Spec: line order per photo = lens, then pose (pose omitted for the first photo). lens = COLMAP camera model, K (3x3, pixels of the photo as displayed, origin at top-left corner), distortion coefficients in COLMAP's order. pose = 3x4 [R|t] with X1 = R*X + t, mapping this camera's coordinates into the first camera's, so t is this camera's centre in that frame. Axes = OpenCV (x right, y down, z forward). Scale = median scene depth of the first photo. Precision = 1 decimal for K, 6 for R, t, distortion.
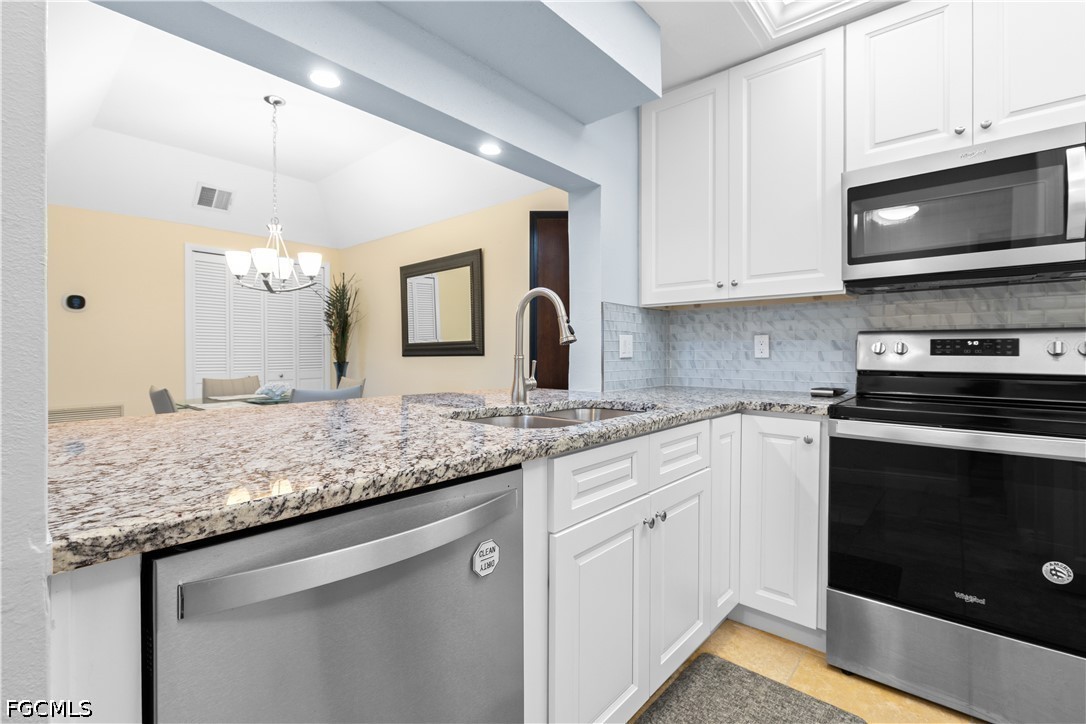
lens RADIAL K [[488.3, 0, 538.8], [0, 488.3, 357.2], [0, 0, 1]] dist [-0.000216, -0.000099]
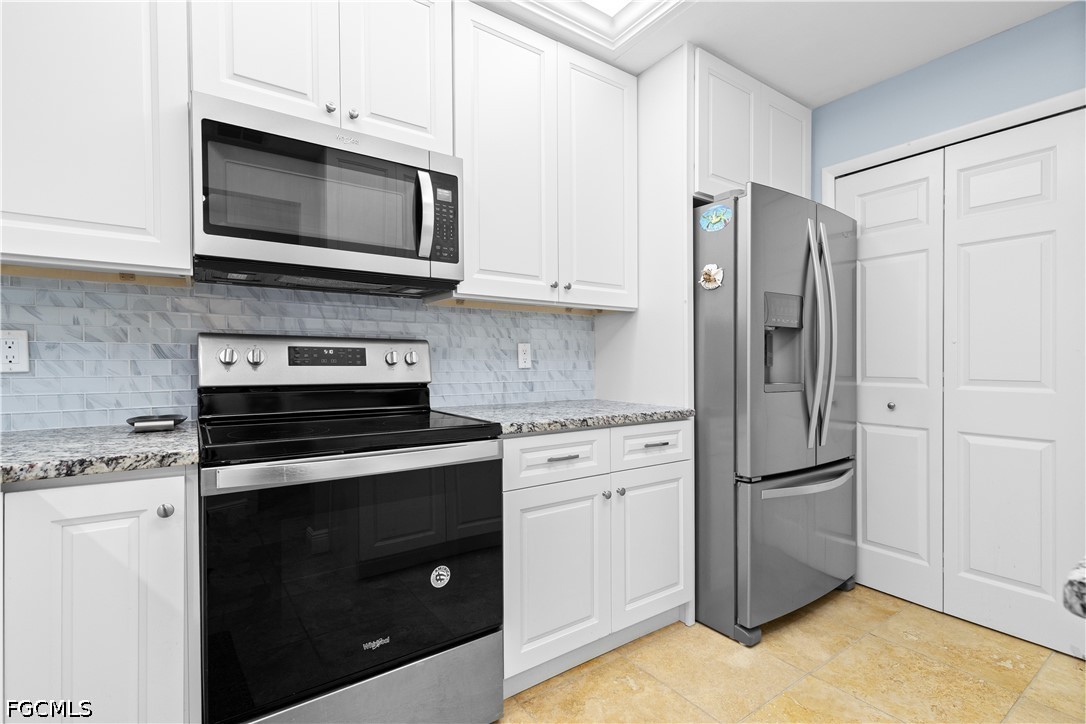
lens RADIAL K [[501.9, 0, 542.1], [0, 501.9, 367.6], [0, 0, 1]] dist [0.000129, -0.000070]
pose [[0.224121, -0.012624, 0.974480, 0.055870], [0.008726, 0.999902, 0.010947, -0.005660], [-0.974522, 0.006050, 0.224209, 0.359852]]
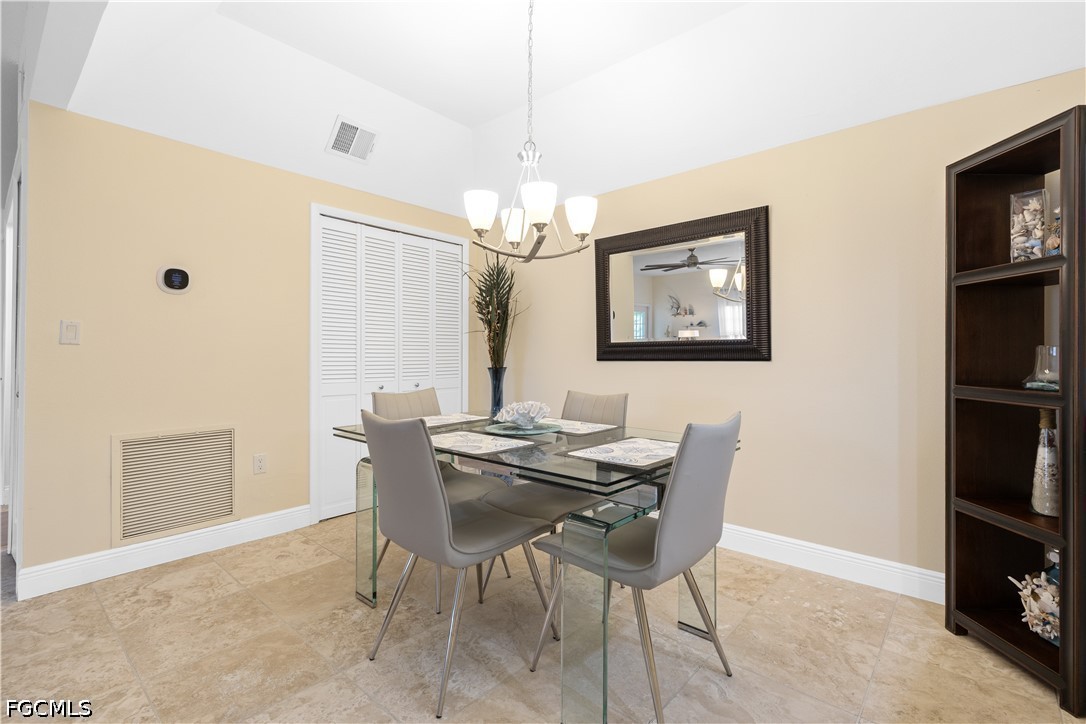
lens RADIAL K [[483.3, 0, 543.9], [0, 483.3, 356.6], [0, 0, 1]] dist [0.002712, 0.000049]
pose [[0.999923, 0.004763, 0.011435, -0.811518], [-0.004688, 0.999967, -0.006612, -0.005207], [-0.011466, 0.006558, 0.999913, 0.585339]]
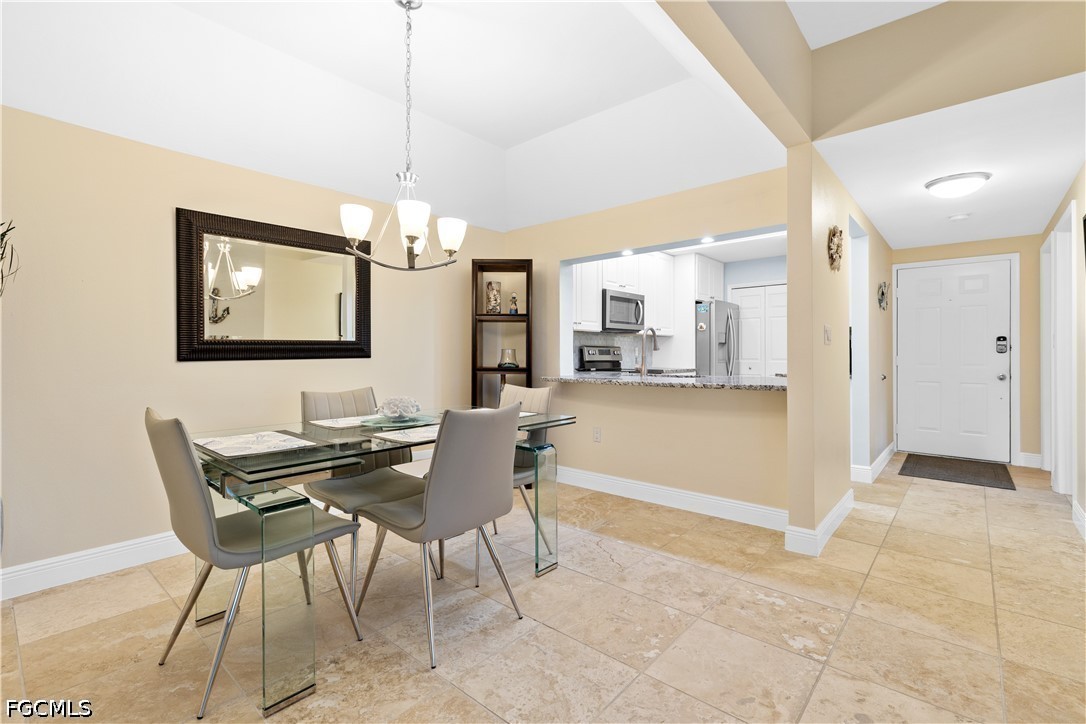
lens RADIAL K [[488.3, 0, 538.8], [0, 488.3, 357.2], [0, 0, 1]] dist [-0.000216, -0.000099]
pose [[0.005699, -0.003065, 0.999979, -1.905974], [0.013832, 0.999900, 0.002986, -0.004238], [-0.999888, 0.013814, 0.005741, 1.238676]]
